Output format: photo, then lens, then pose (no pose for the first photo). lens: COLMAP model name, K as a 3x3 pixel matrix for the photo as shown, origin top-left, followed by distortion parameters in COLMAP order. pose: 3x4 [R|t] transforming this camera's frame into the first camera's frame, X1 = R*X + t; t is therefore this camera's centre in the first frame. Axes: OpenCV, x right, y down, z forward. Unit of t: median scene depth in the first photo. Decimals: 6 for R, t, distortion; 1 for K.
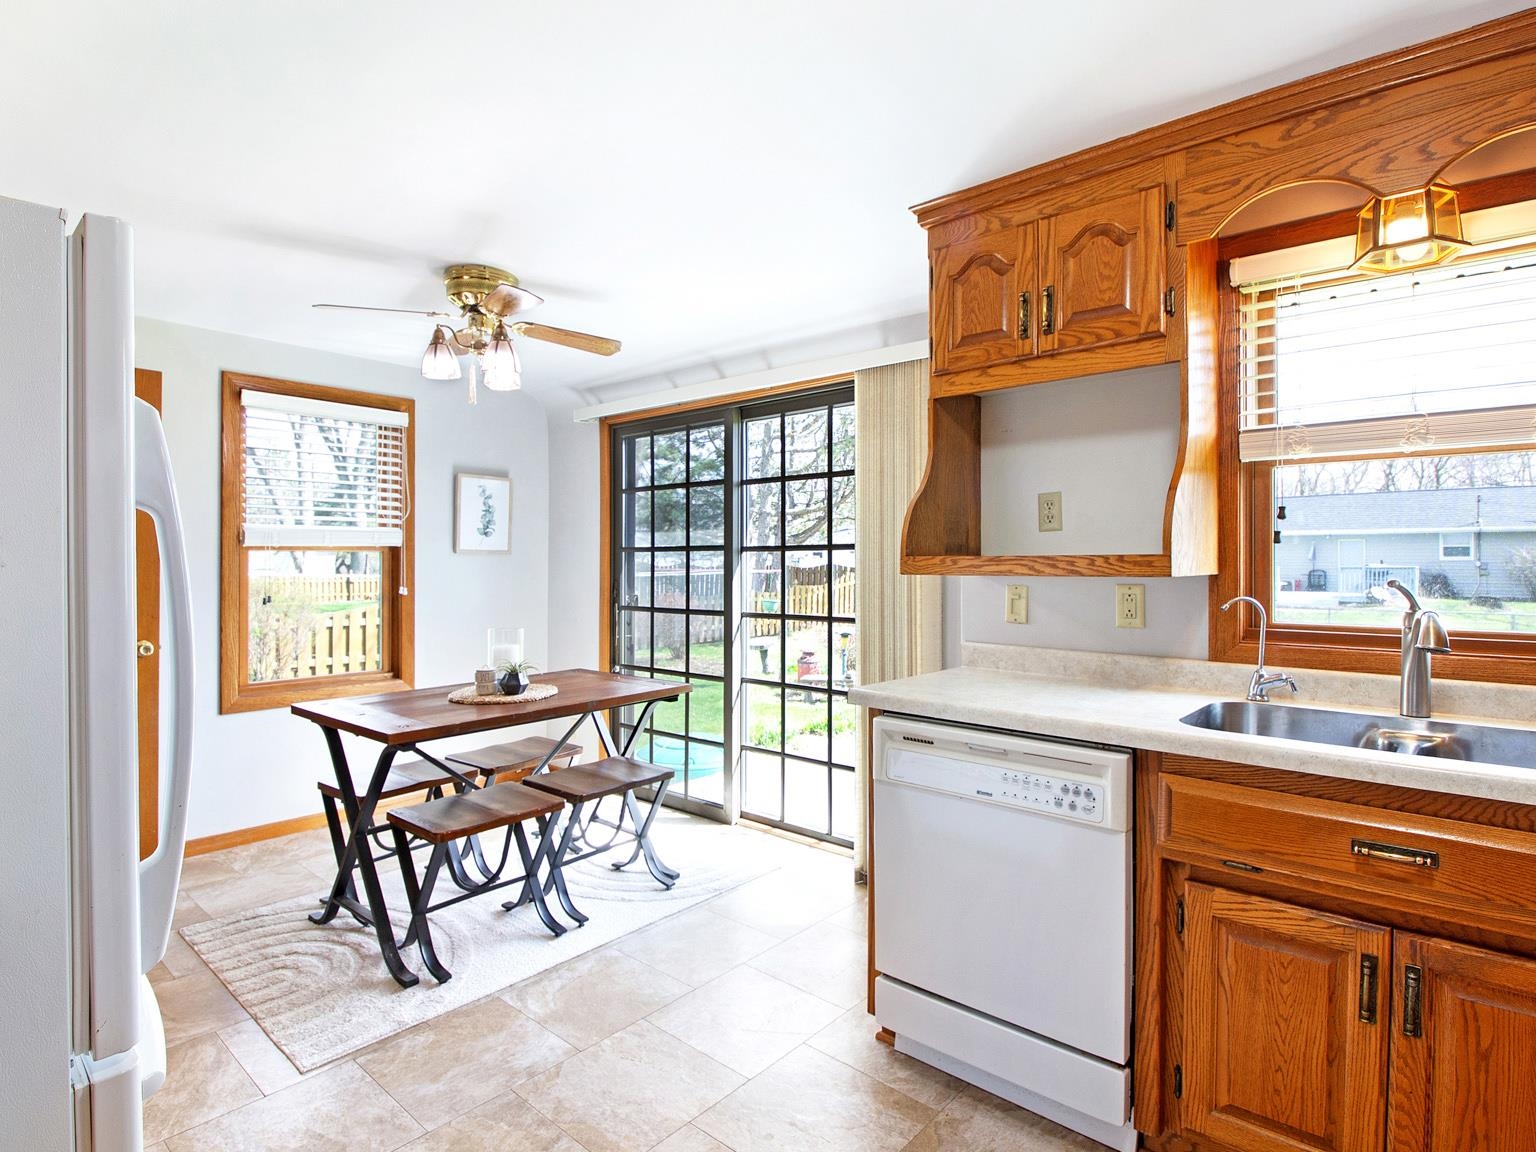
lens RADIAL K [[769.4, 0, 767.3], [0, 769.4, 562.5], [0, 0, 1]] dist [0.013821, -0.023014]
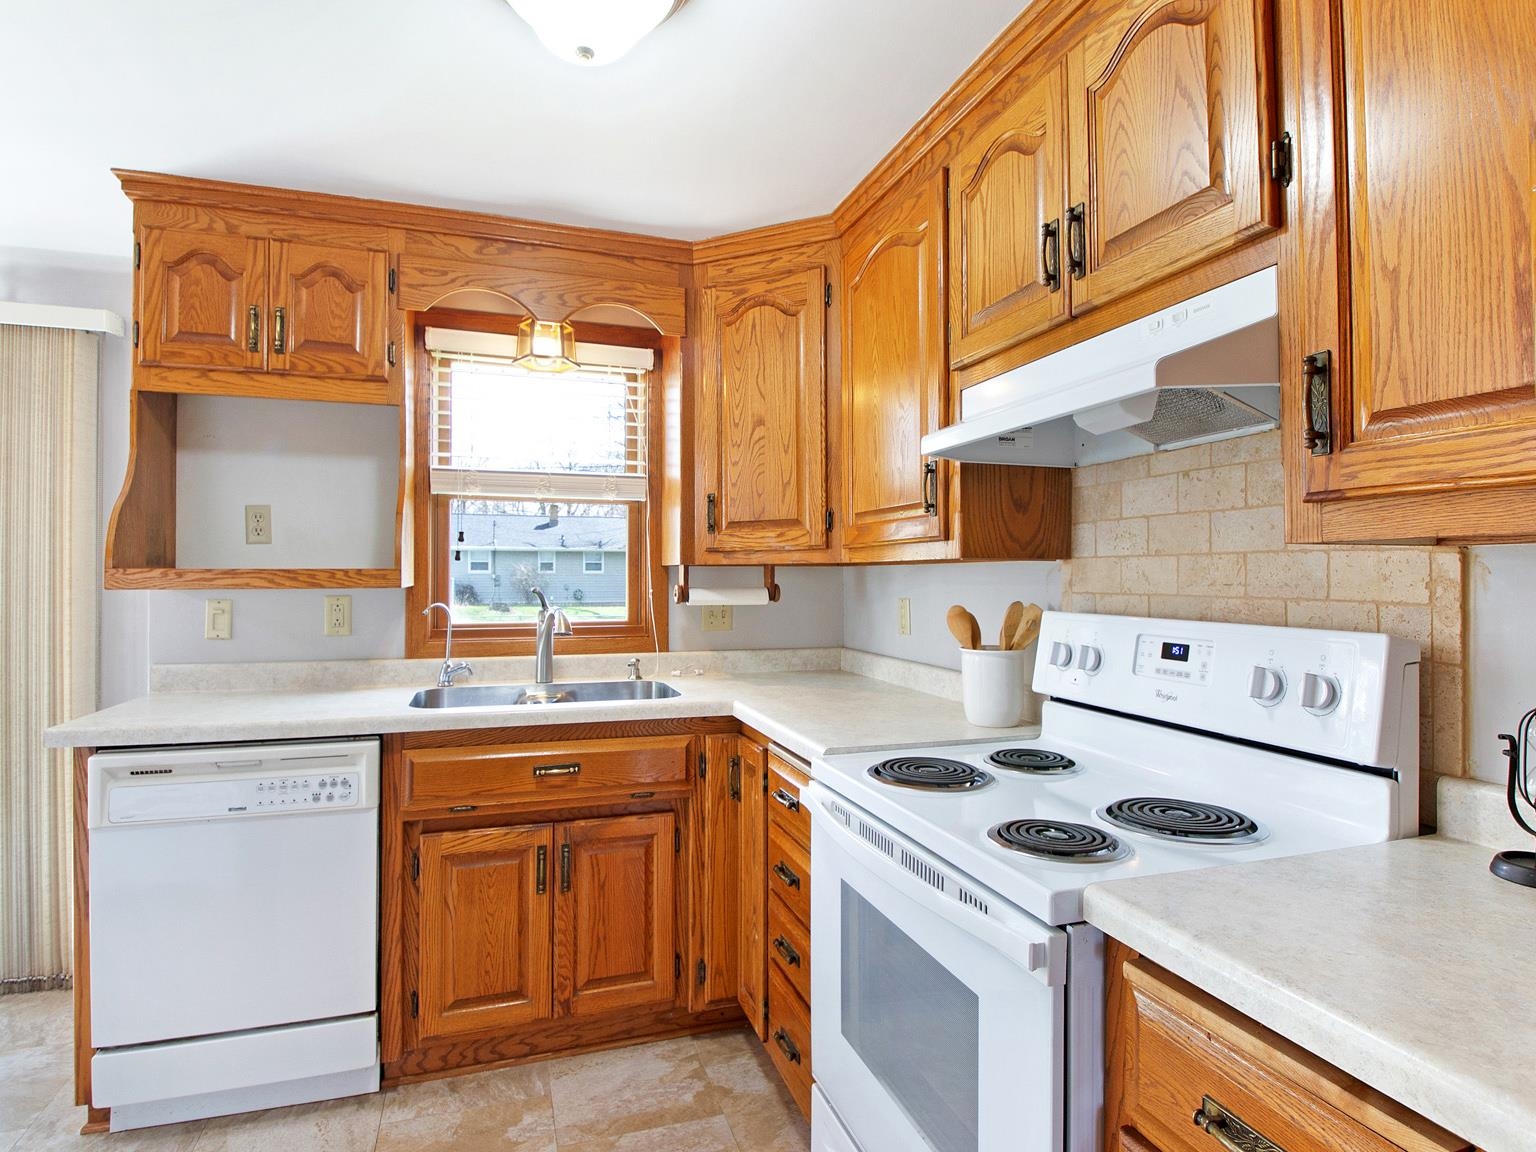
lens RADIAL K [[769.4, 0, 767.3], [0, 769.4, 562.5], [0, 0, 1]] dist [0.013821, -0.023014]
pose [[0.483949, 0.014534, 0.874976, -0.225364], [-0.000133, 0.999863, -0.016535, -0.000560], [-0.875096, 0.007886, 0.483885, -0.067165]]
